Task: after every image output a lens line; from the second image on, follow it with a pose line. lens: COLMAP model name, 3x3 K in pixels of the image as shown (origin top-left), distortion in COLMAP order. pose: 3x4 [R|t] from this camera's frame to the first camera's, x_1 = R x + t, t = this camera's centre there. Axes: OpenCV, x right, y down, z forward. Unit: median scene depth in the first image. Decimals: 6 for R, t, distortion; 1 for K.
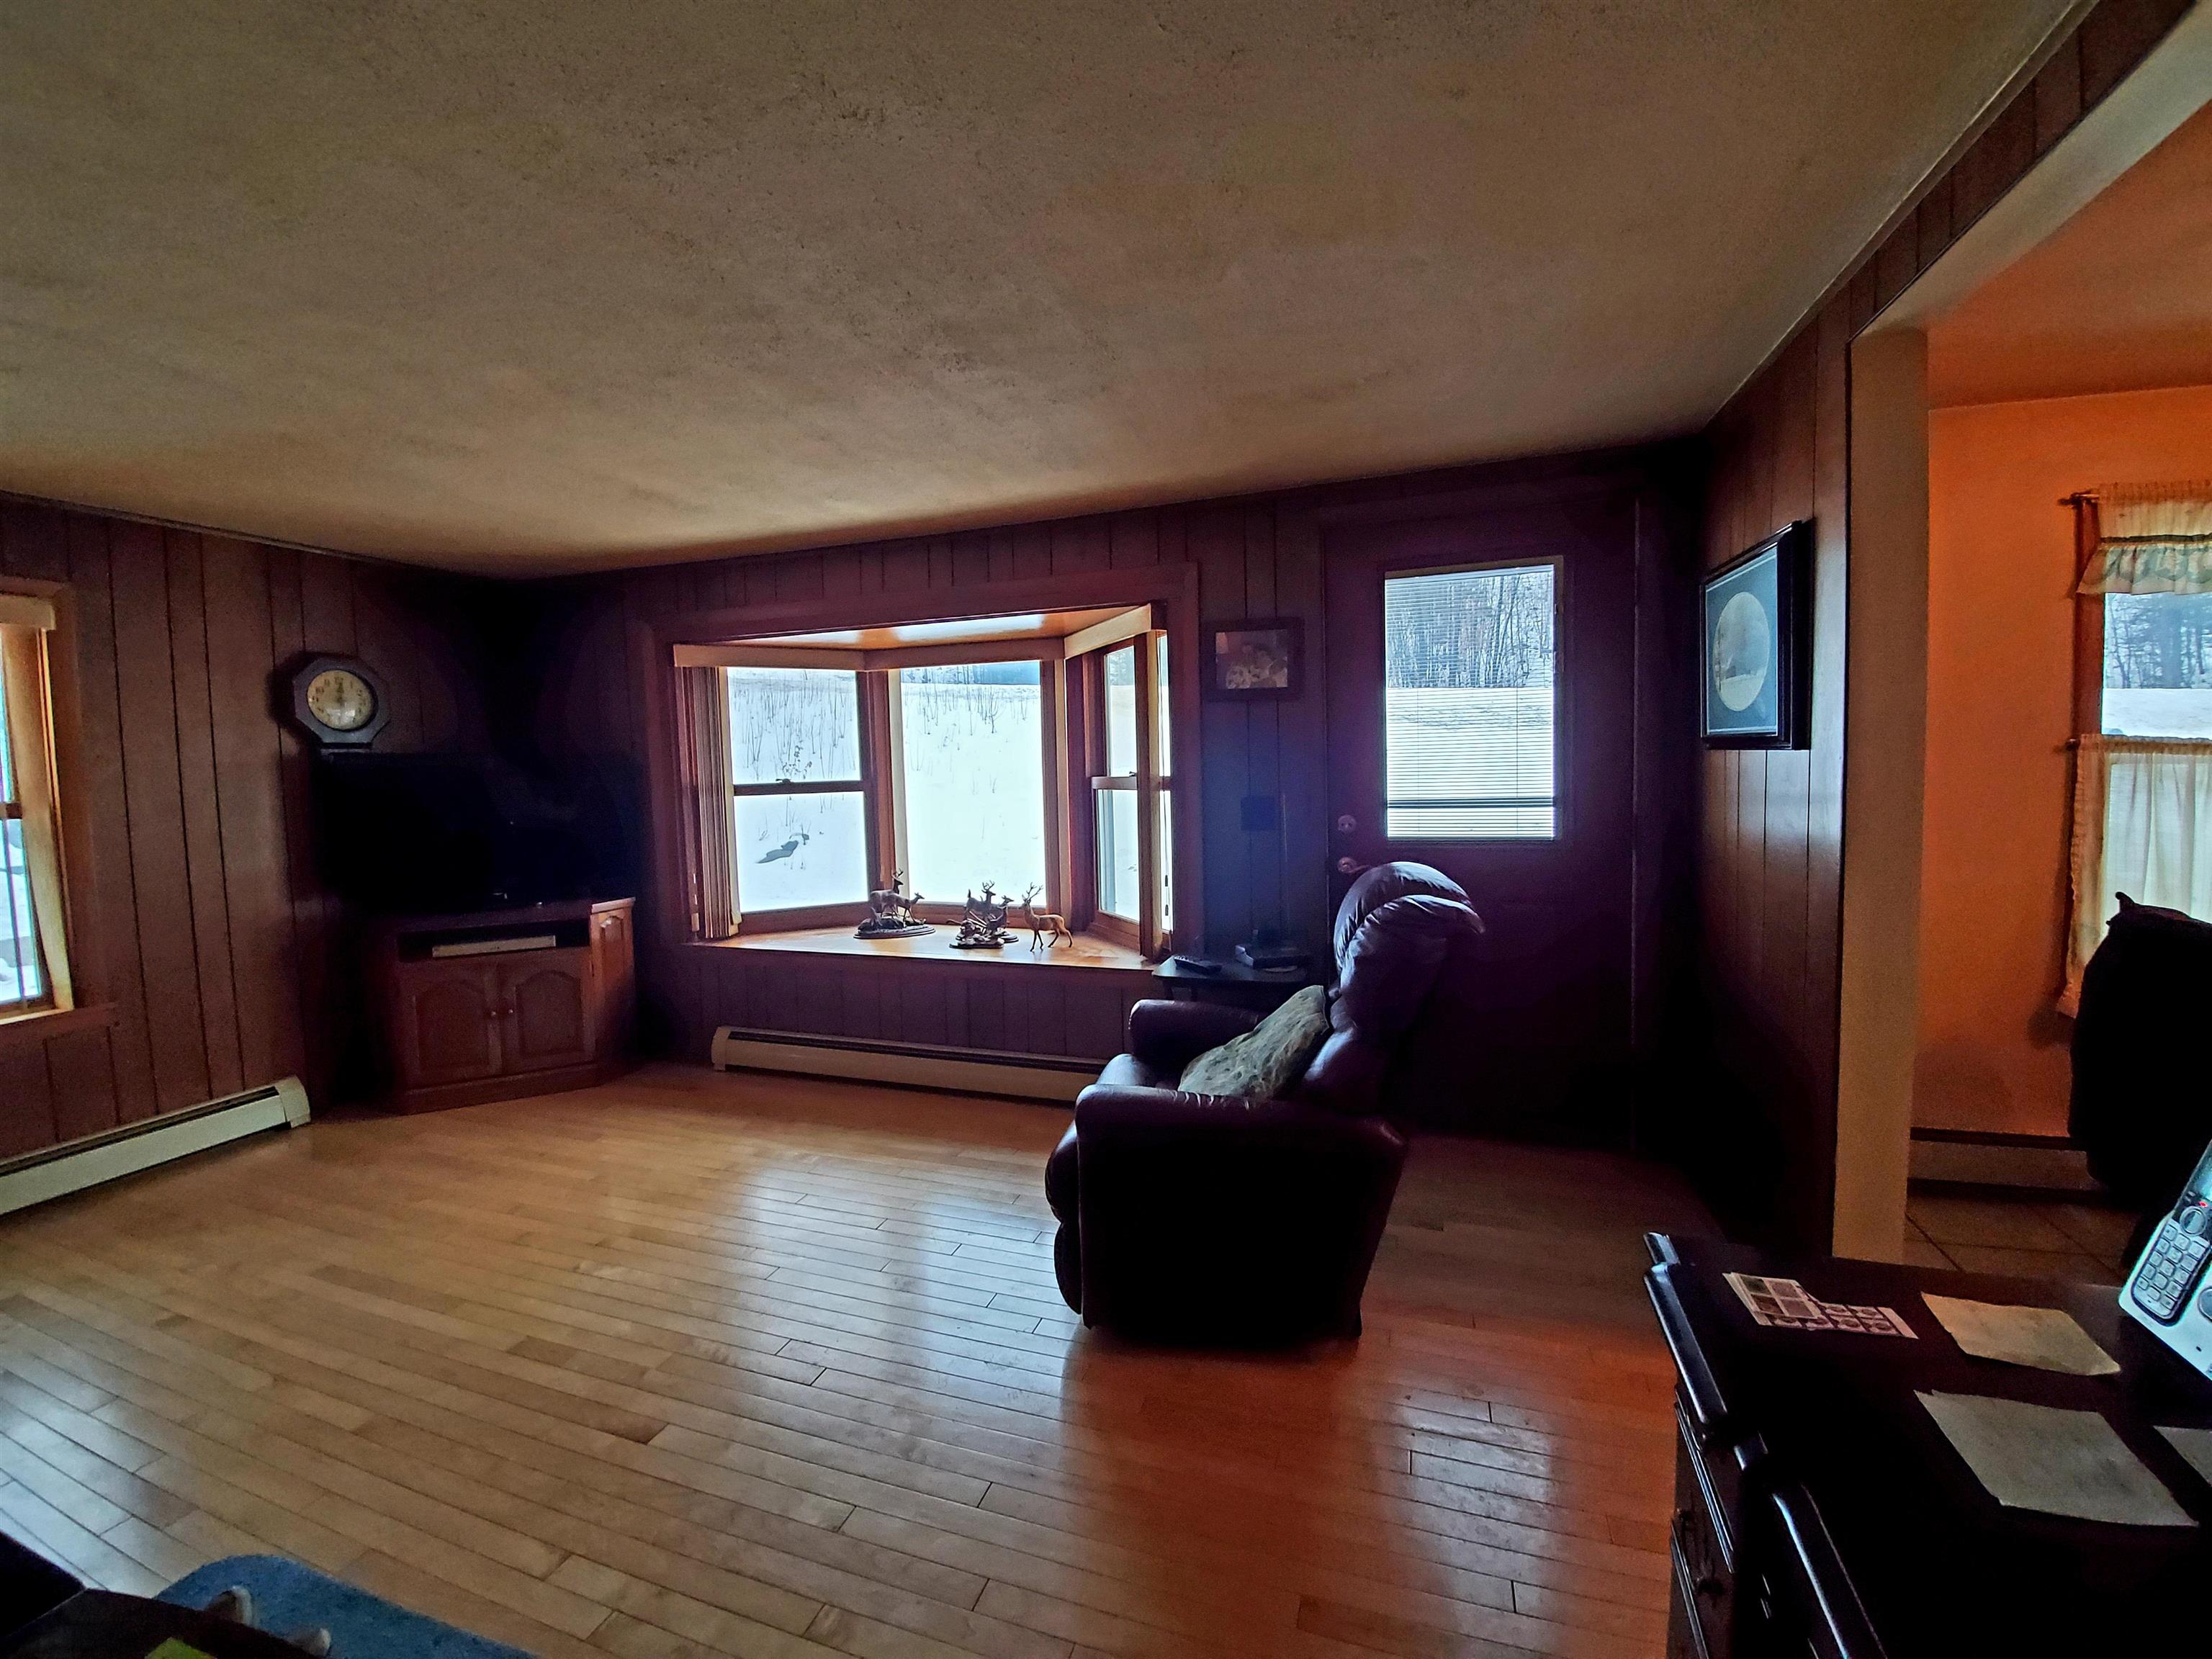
lens RADIAL K [[877.9, 0, 1109.7], [0, 877.9, 816.7], [0, 0, 1]] dist [0.019406, -0.020652]
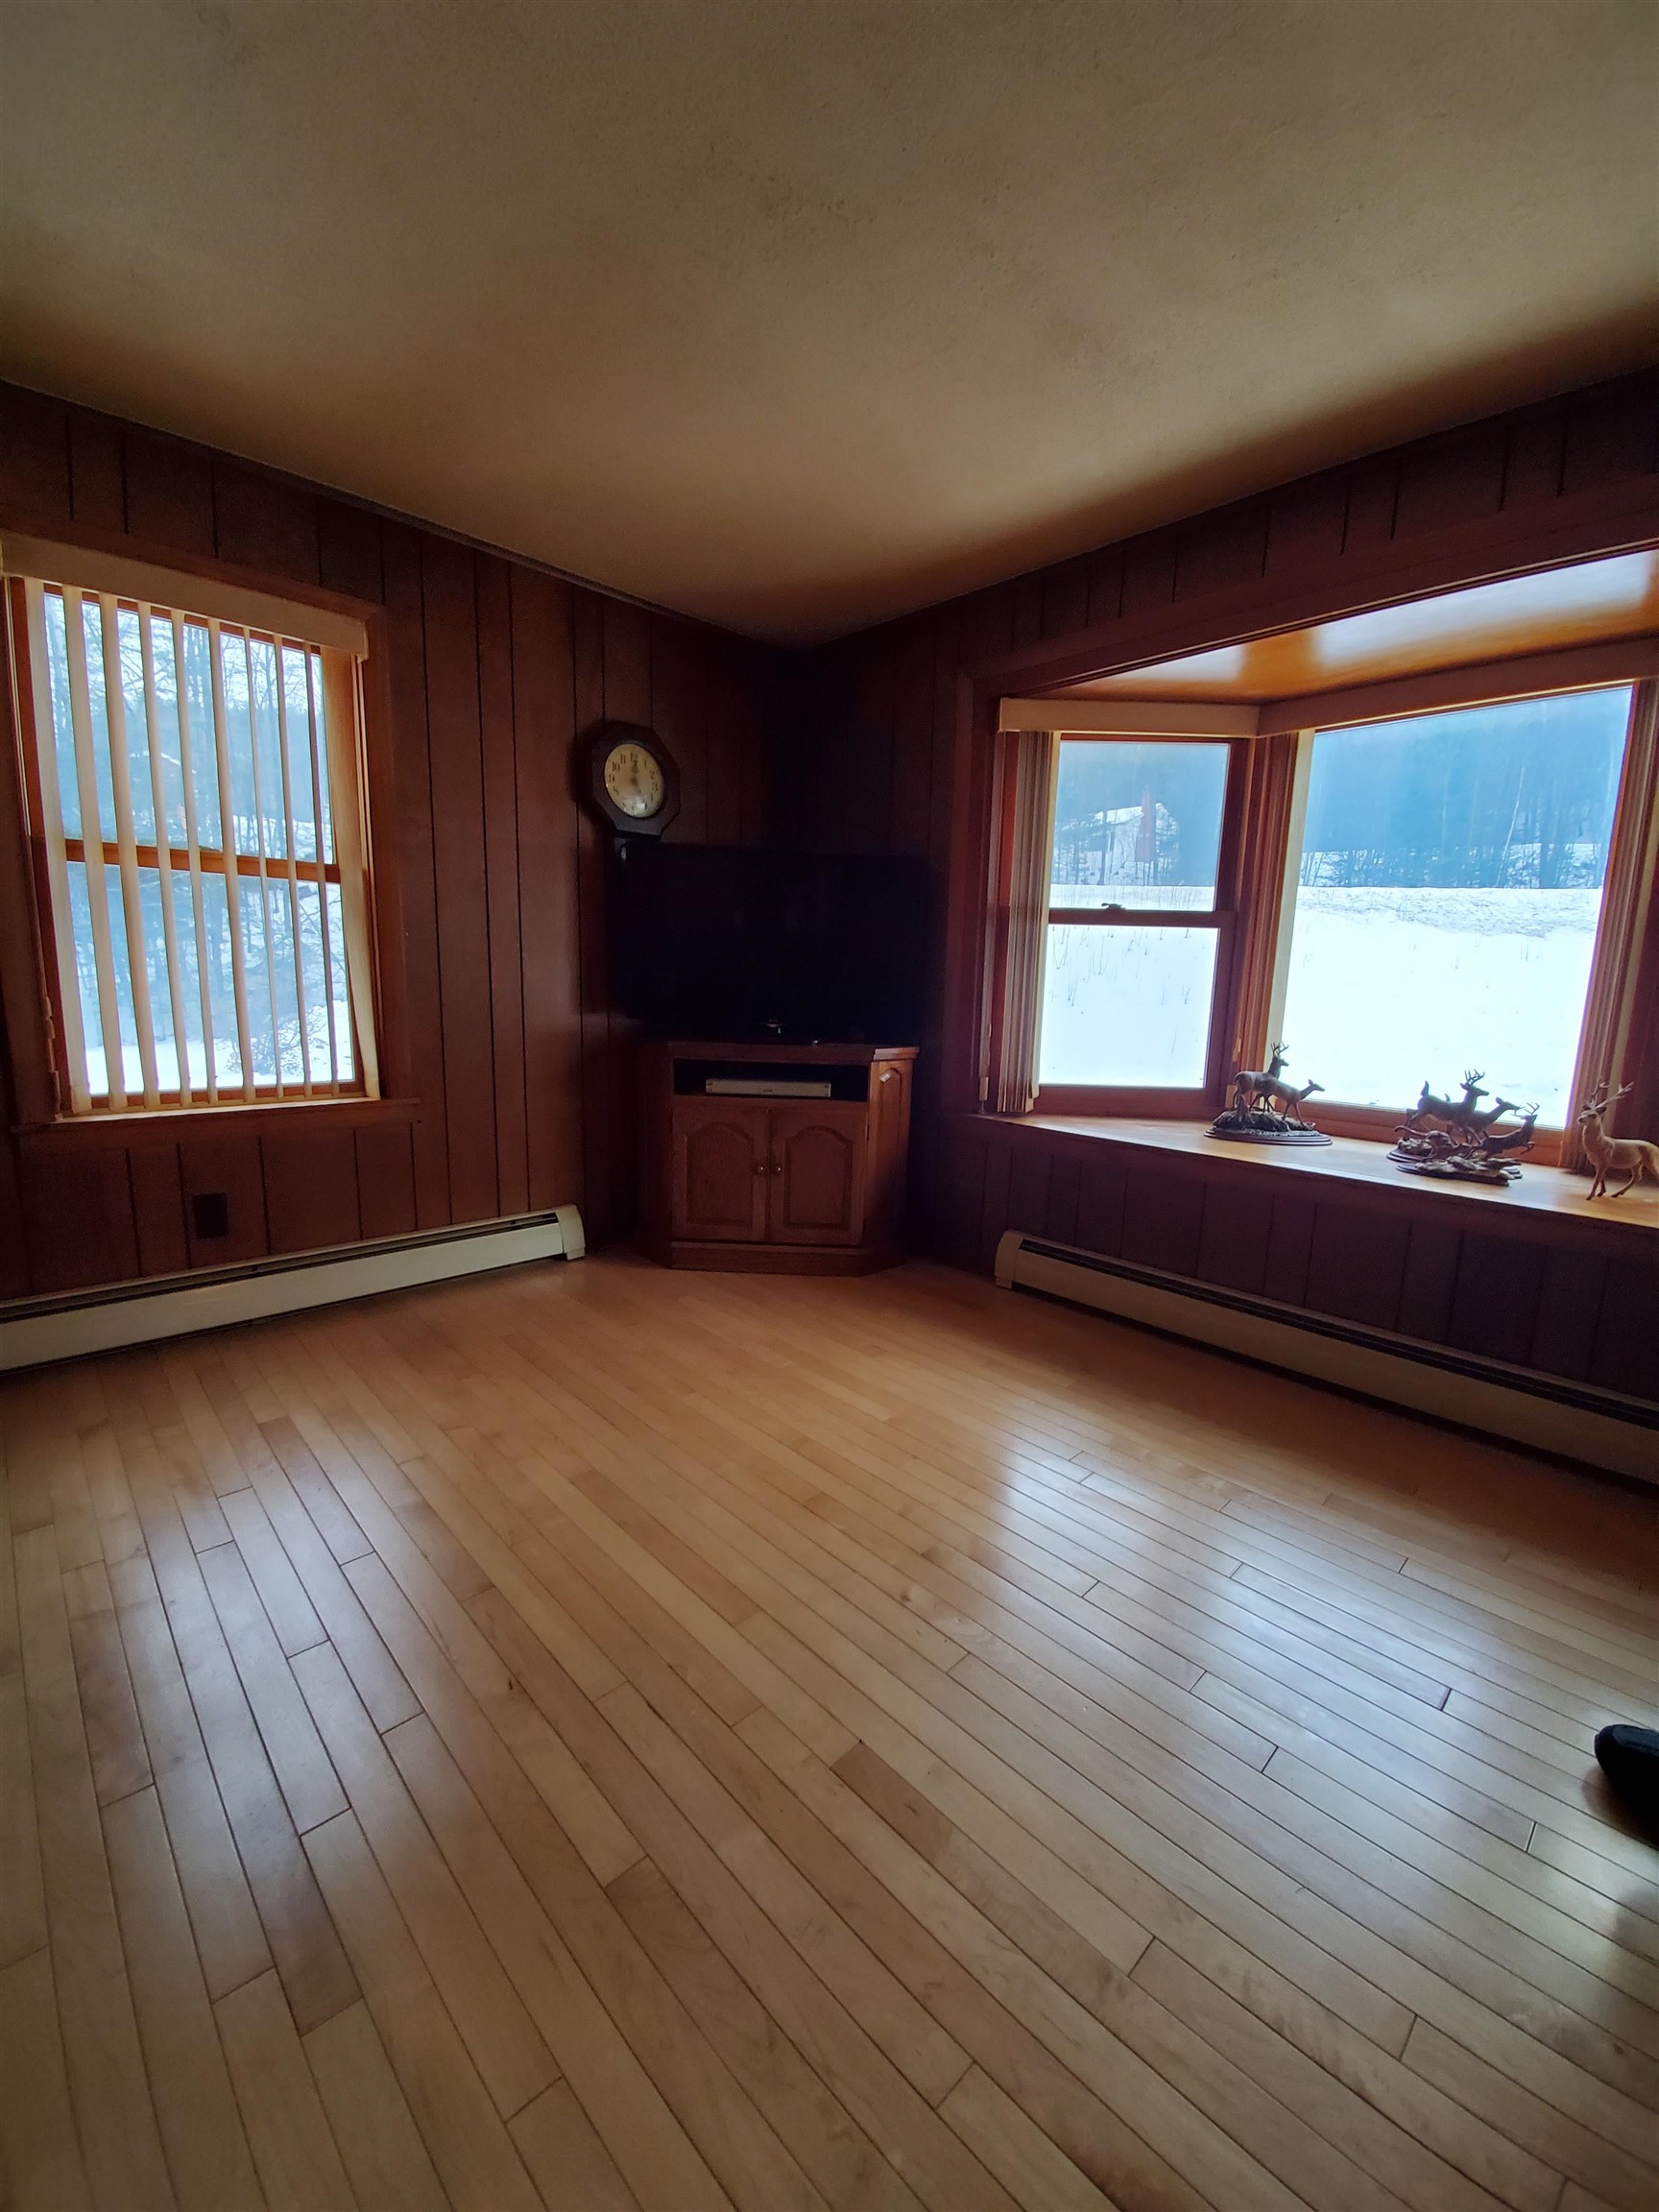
lens RADIAL K [[877.9, 0, 830.9], [0, 877.9, 1115.8], [0, 0, 1]] dist [0.019406, -0.020652]
pose [[0.884742, 0.118536, -0.450756, -0.277043], [-0.075973, 0.990862, 0.111450, 0.077646], [0.459848, -0.064360, 0.885662, 0.304555]]
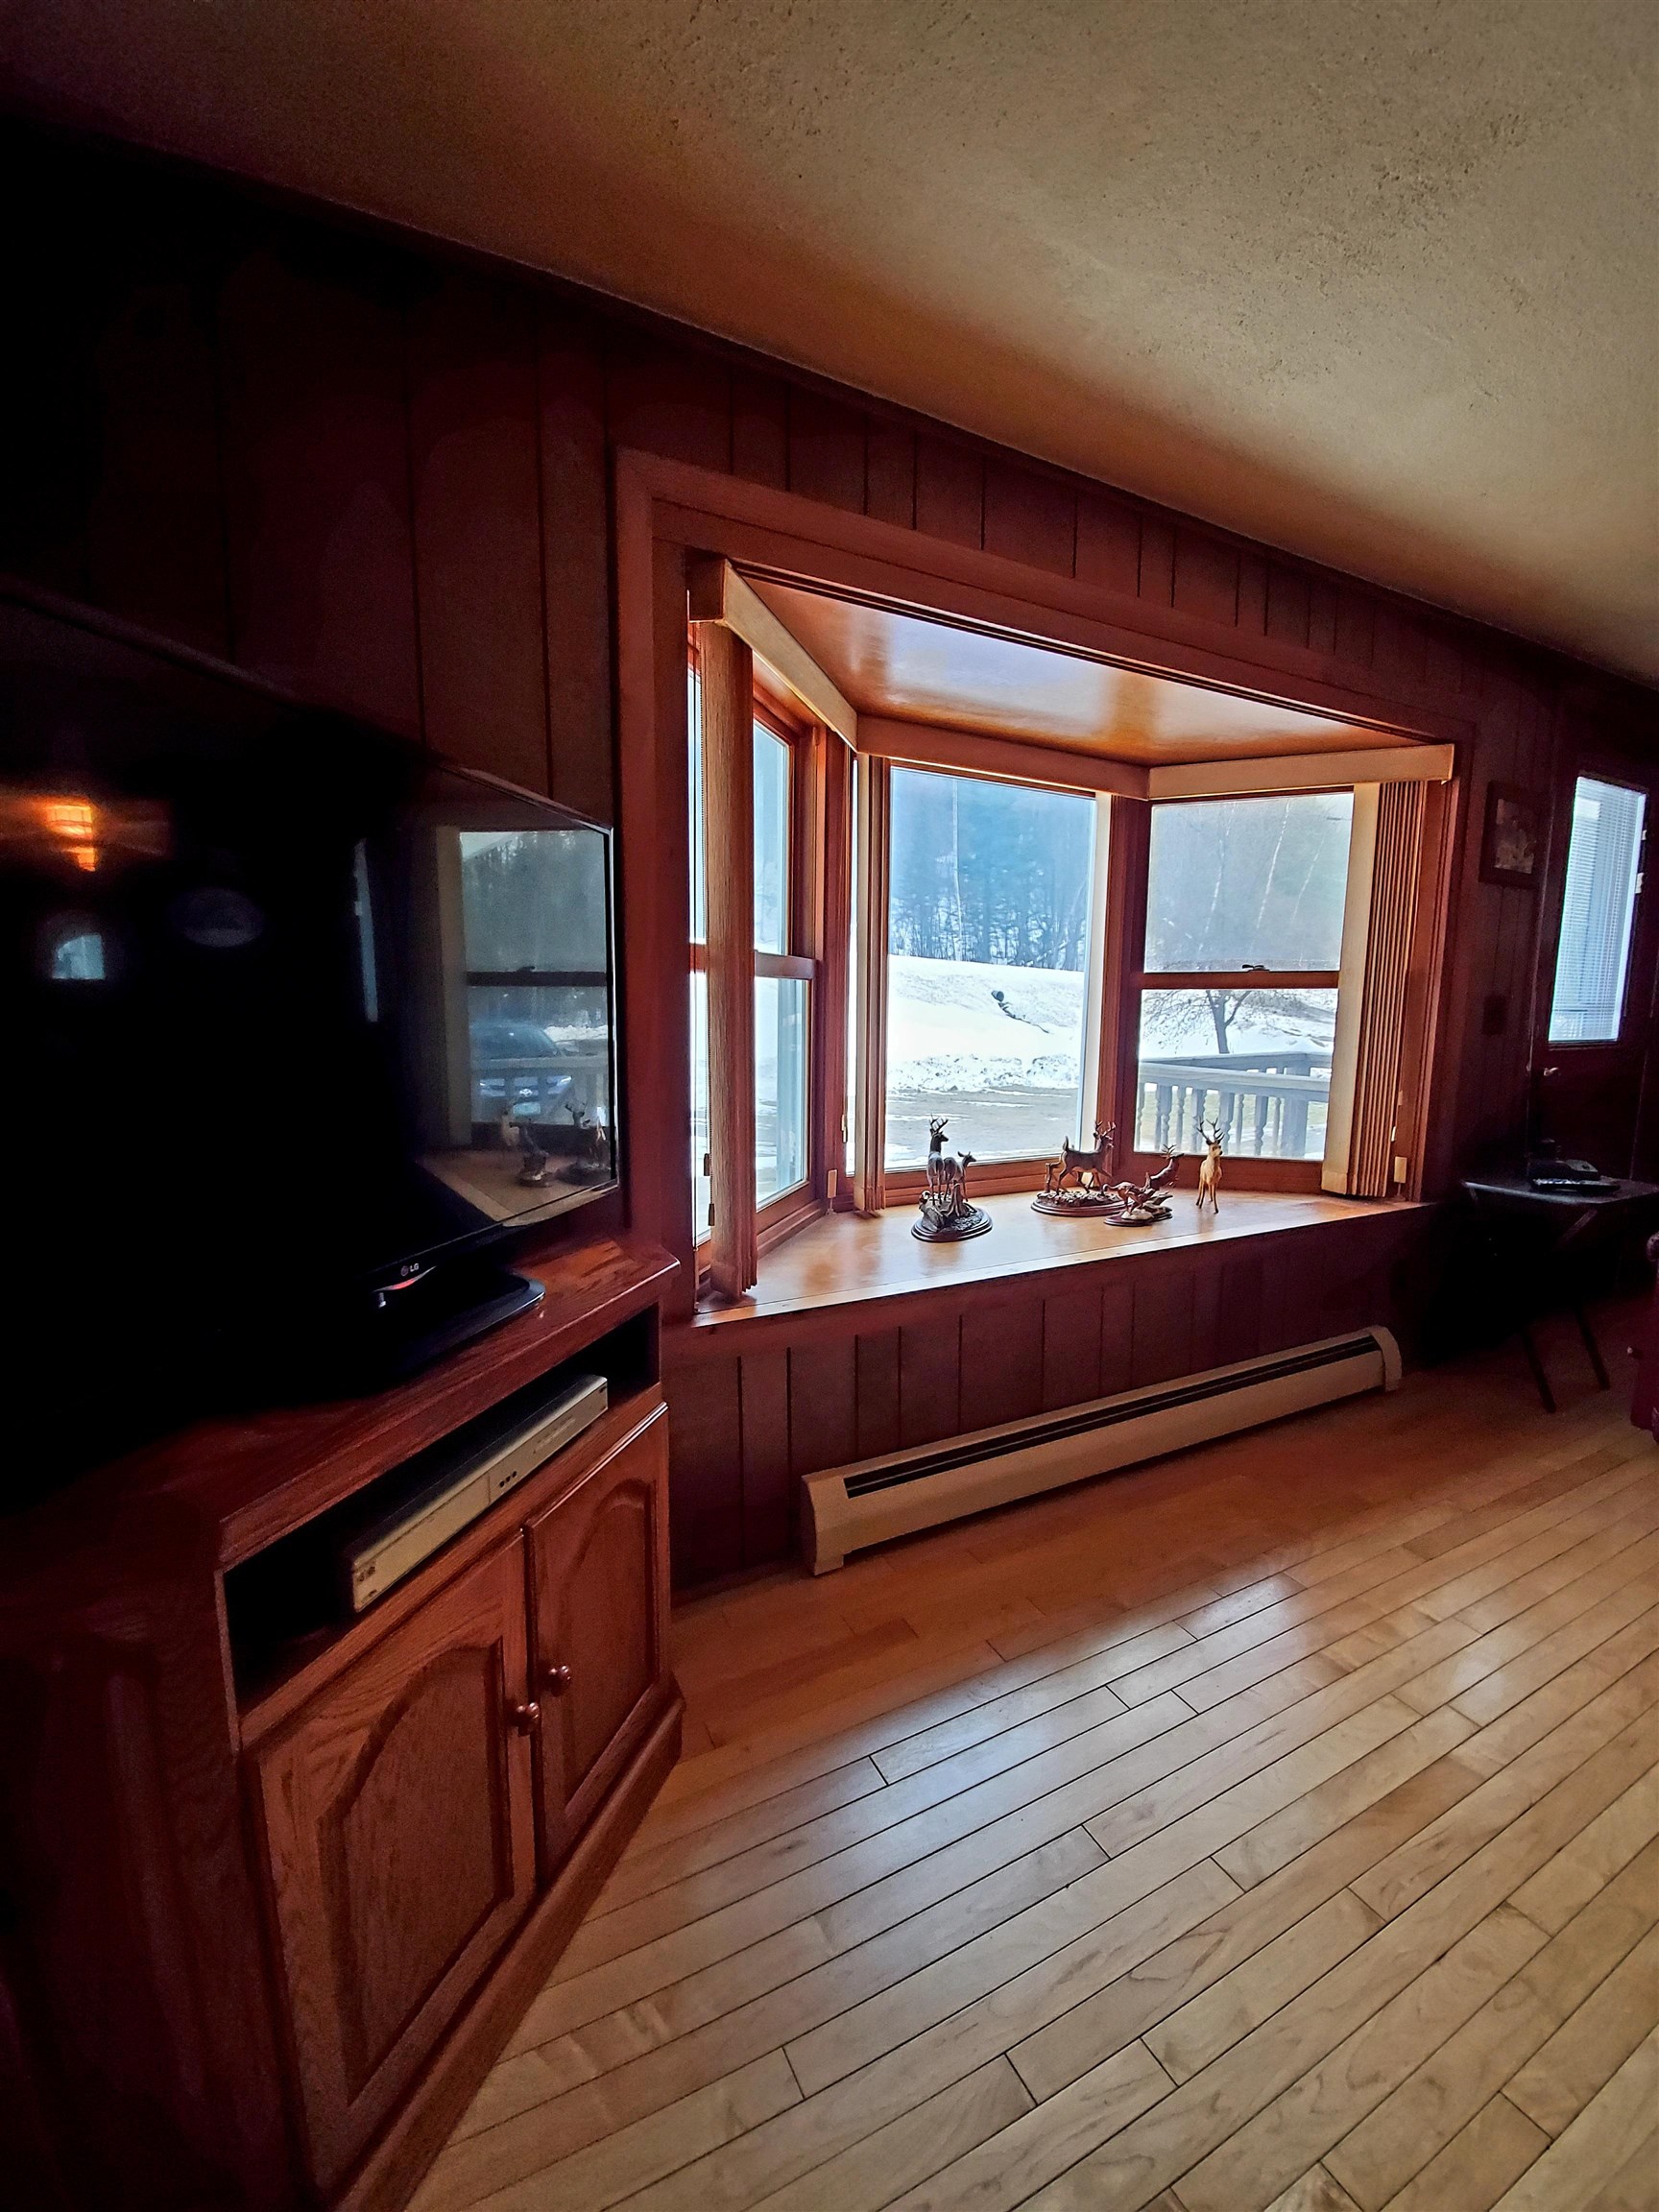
lens RADIAL K [[877.9, 0, 830.9], [0, 877.9, 1115.8], [0, 0, 1]] dist [0.019406, -0.020652]
pose [[0.693025, -0.067423, 0.717754, -0.837064], [0.016219, 0.996823, 0.077978, 0.015230], [-0.720731, -0.042399, 0.691917, 0.760879]]
